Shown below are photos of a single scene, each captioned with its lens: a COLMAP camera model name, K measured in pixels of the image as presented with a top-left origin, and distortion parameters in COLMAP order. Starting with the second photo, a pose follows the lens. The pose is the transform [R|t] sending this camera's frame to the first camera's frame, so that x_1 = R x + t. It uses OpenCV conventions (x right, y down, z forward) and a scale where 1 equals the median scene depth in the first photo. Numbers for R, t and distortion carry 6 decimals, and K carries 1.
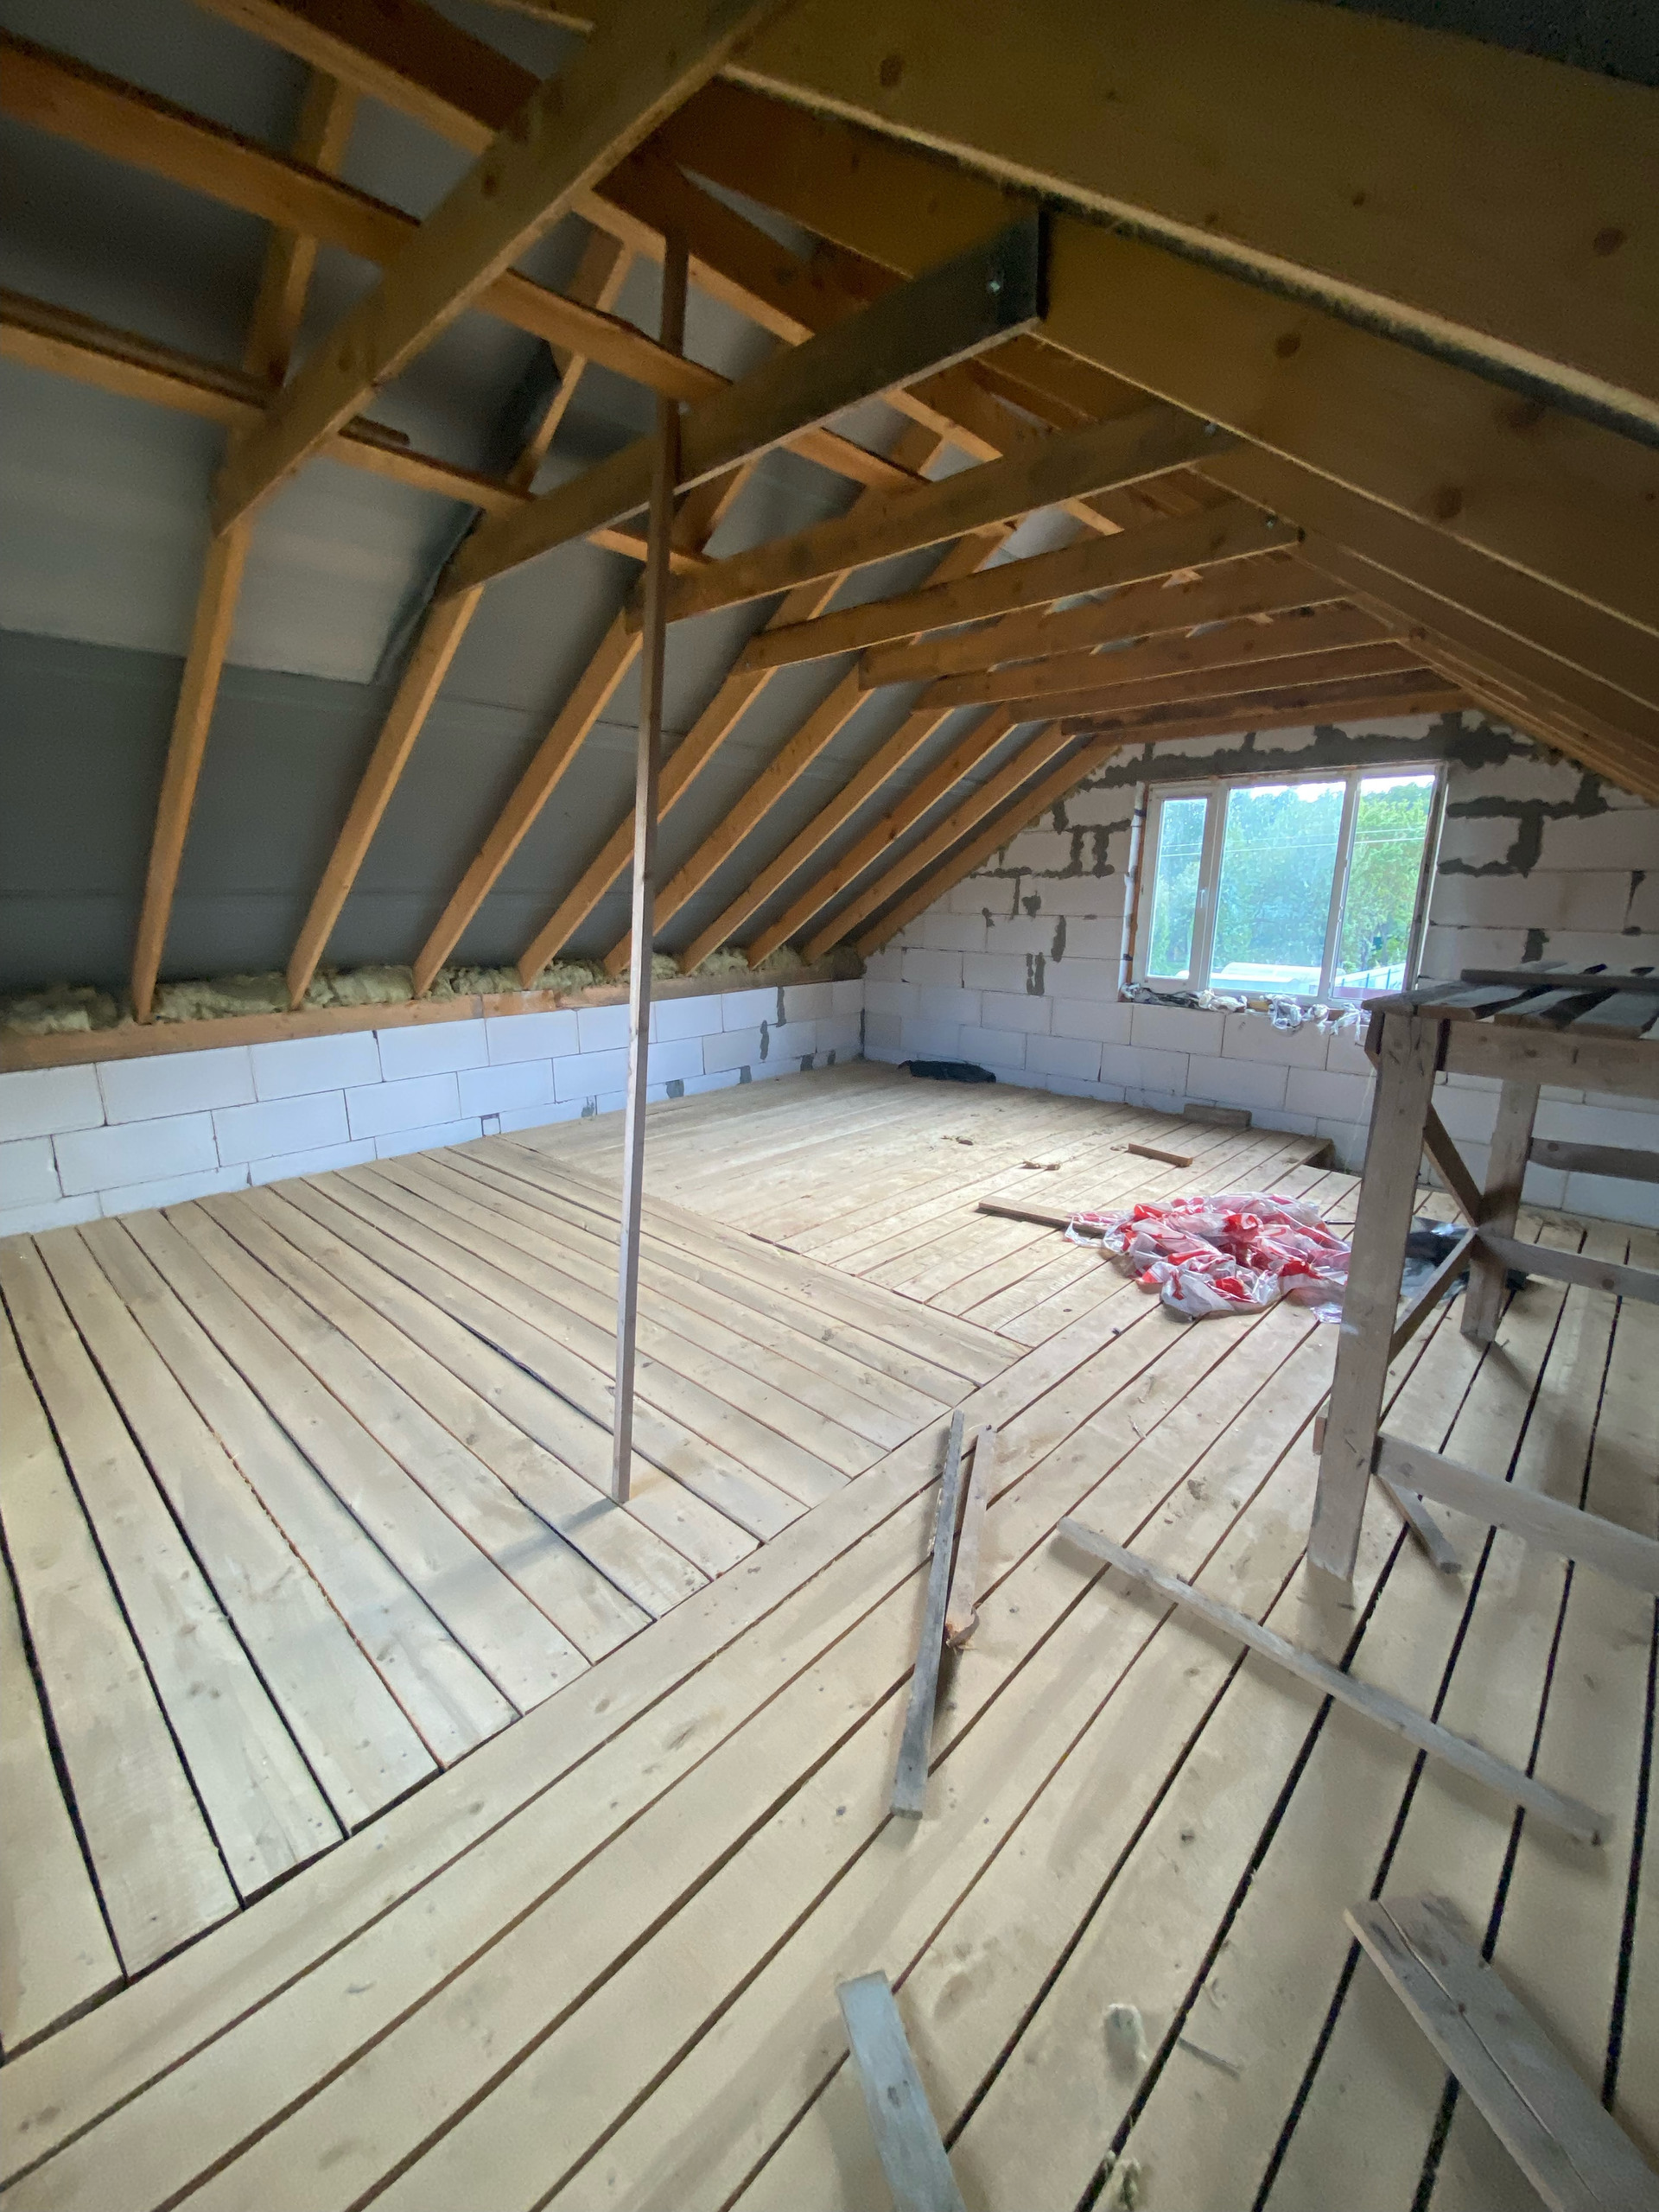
lens RADIAL K [[894.9, 0, 833.0], [0, 894.9, 1104.9], [0, 0, 1]] dist [0.019148, -0.000016]
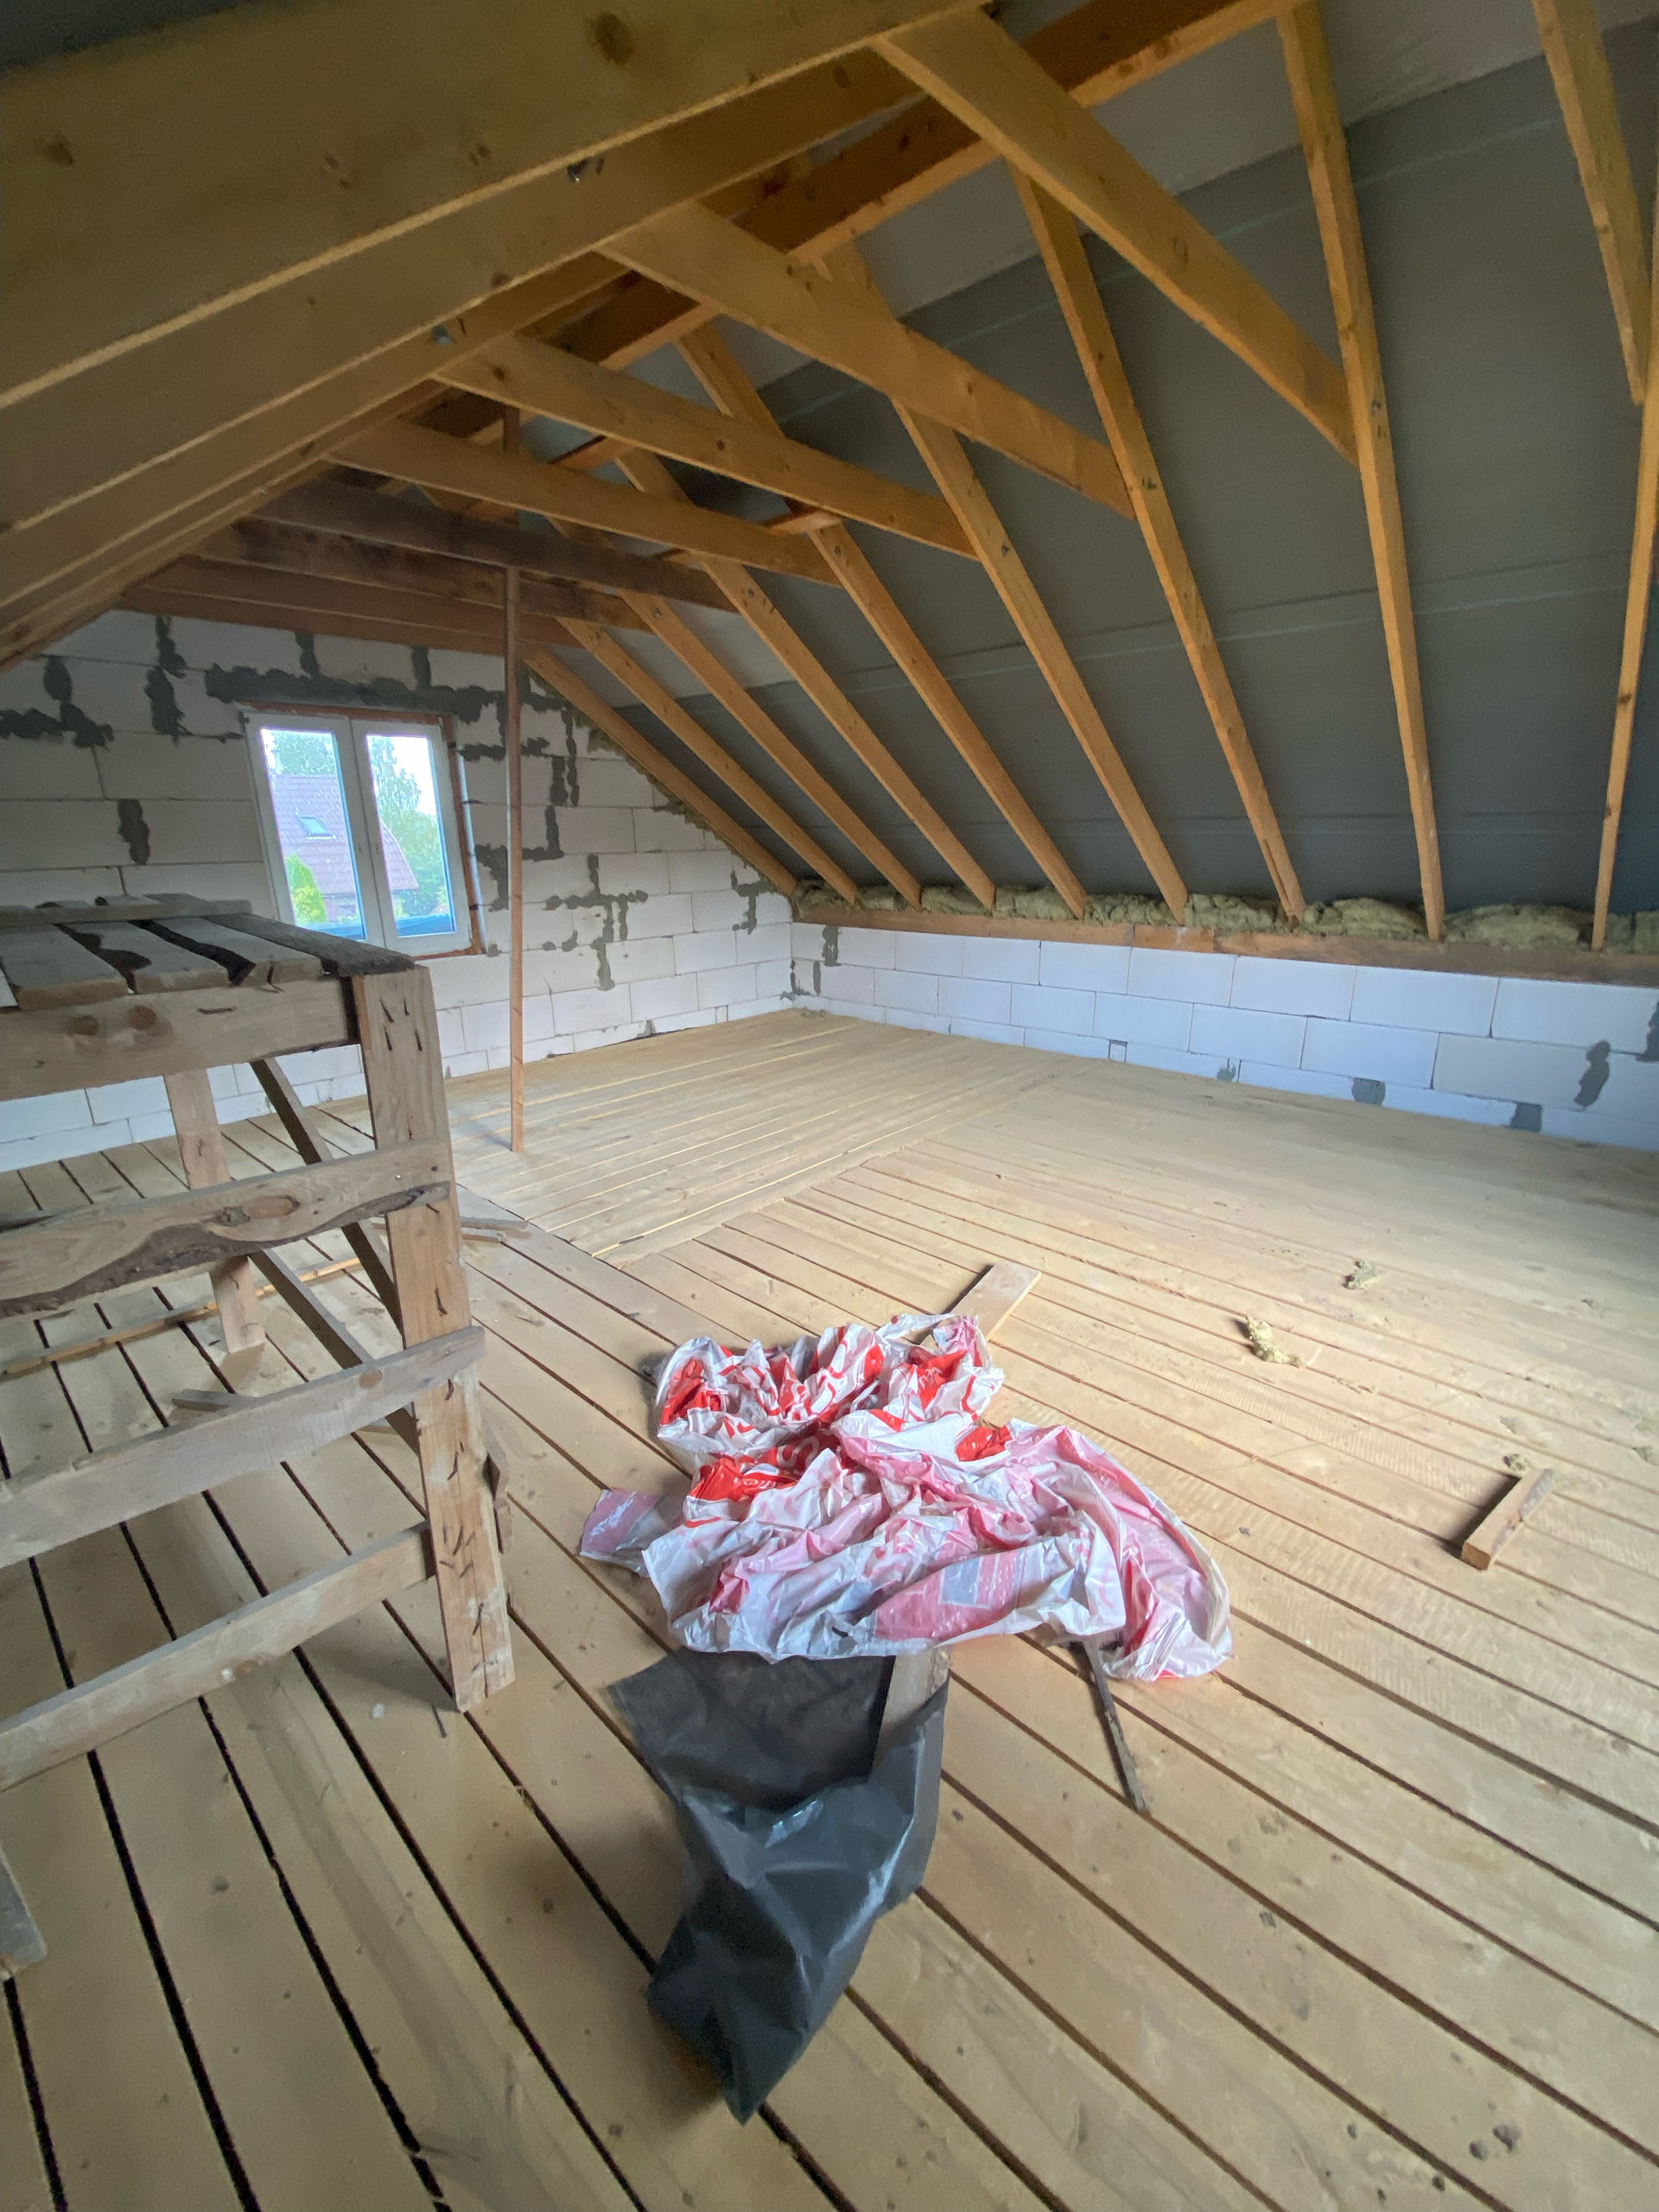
lens RADIAL K [[894.9, 0, 831.8], [0, 894.9, 1113.0], [0, 0, 1]] dist [0.019148, -0.000016]
pose [[-0.018480, 0.294907, -0.955347, 0.655506], [-0.227924, 0.929109, 0.291216, -0.141486], [0.973504, 0.223128, 0.050046, 0.658843]]
